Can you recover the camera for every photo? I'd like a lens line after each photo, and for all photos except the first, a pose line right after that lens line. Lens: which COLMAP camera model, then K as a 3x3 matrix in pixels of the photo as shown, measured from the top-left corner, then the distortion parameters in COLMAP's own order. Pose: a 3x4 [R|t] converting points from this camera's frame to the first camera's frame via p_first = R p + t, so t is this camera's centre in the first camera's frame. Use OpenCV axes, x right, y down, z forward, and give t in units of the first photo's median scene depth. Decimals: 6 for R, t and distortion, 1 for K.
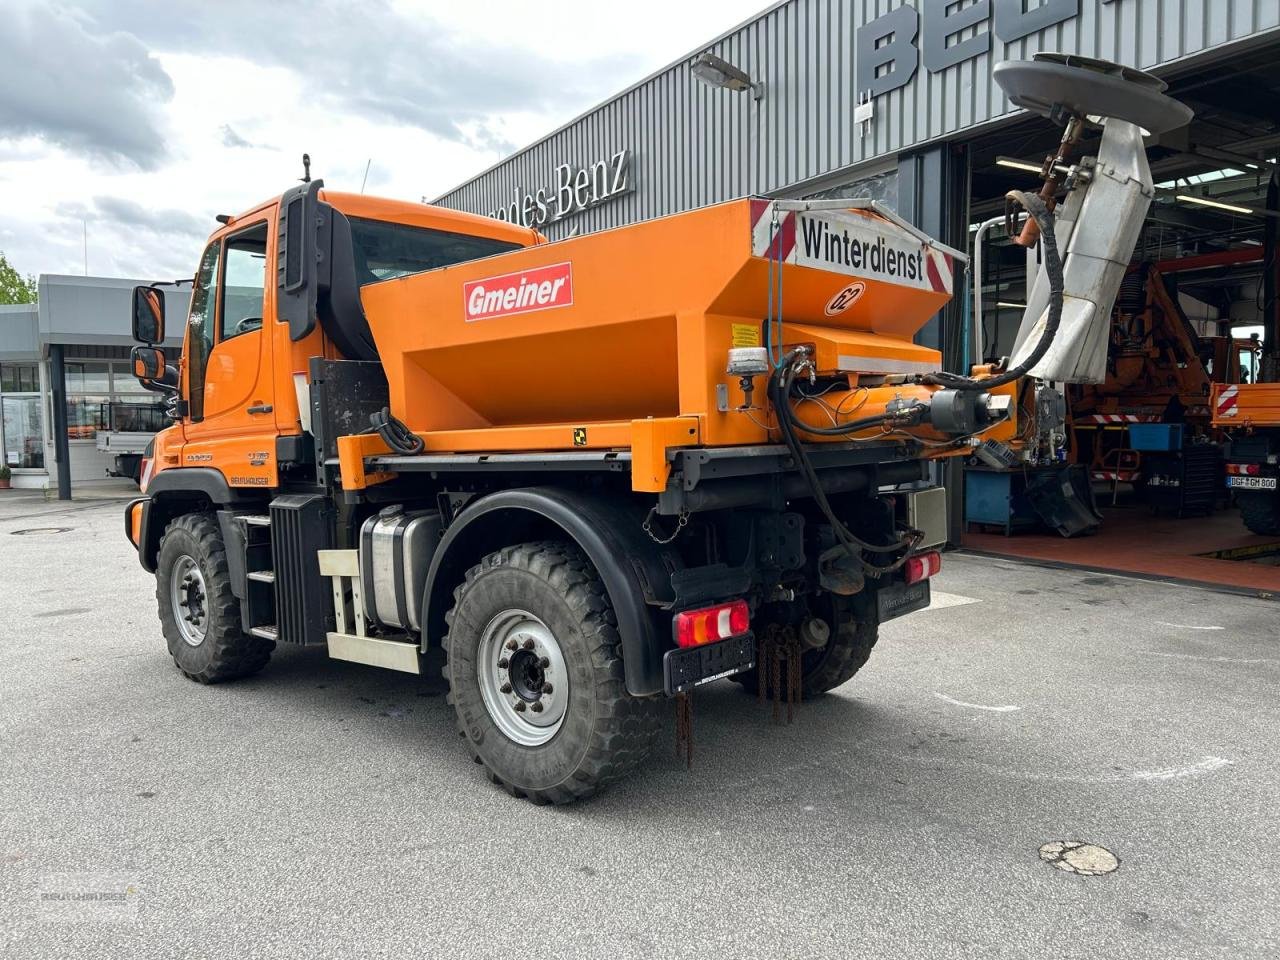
lens RADIAL K [[965.2, 0, 640.0], [0, 965.2, 480.0], [0, 0, 1]] dist [0.022394, -0.002352]
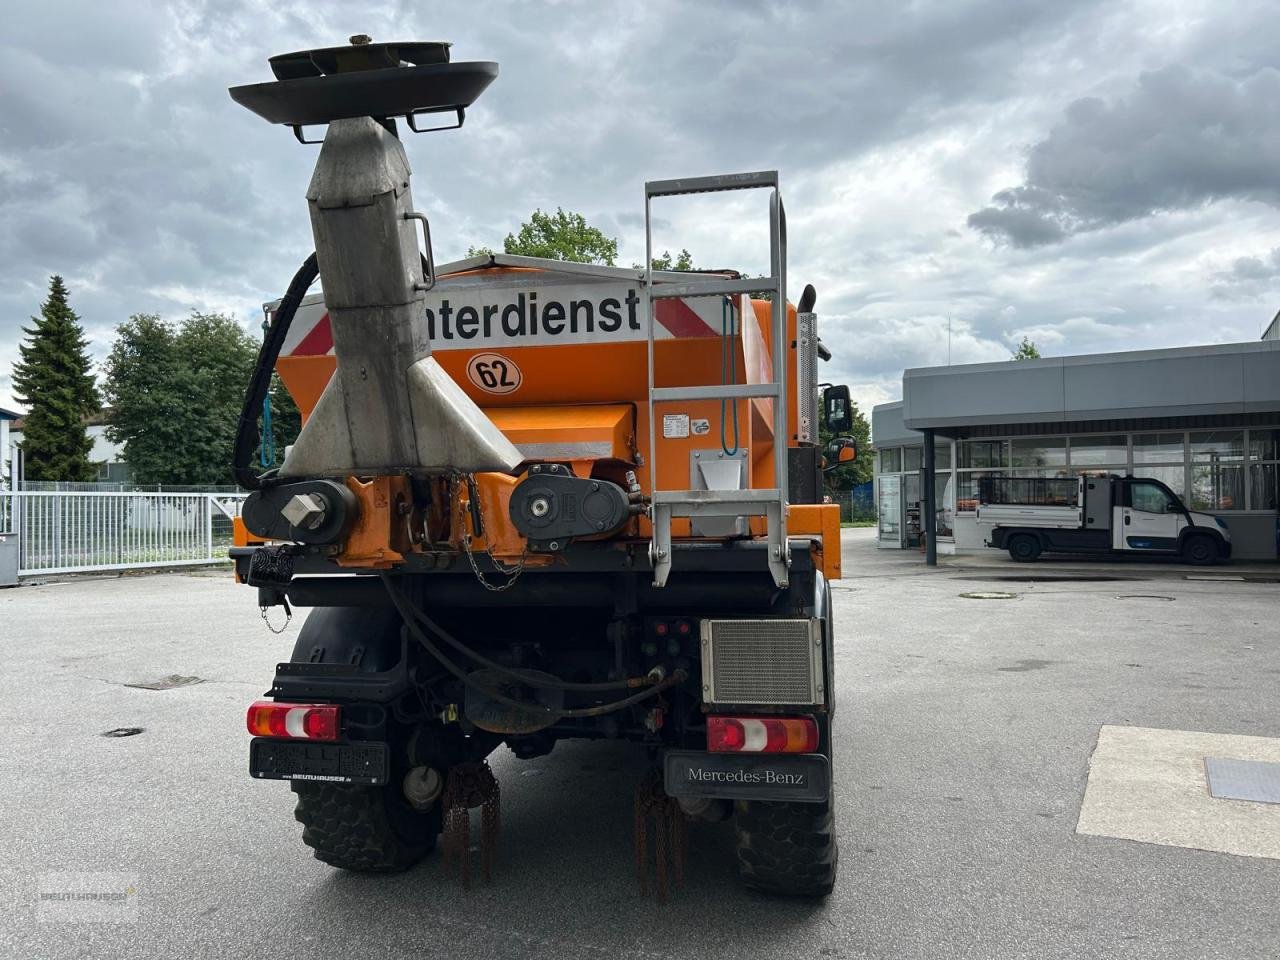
lens RADIAL K [[959.9, 0, 635.7], [0, 959.9, 483.0], [0, 0, 1]] dist [0.065138, -0.077201]
pose [[0.498186, -0.014273, -0.866952, 0.926990], [-0.044104, 0.998153, -0.041777, -0.058520], [0.865948, 0.059049, 0.496637, 0.645648]]
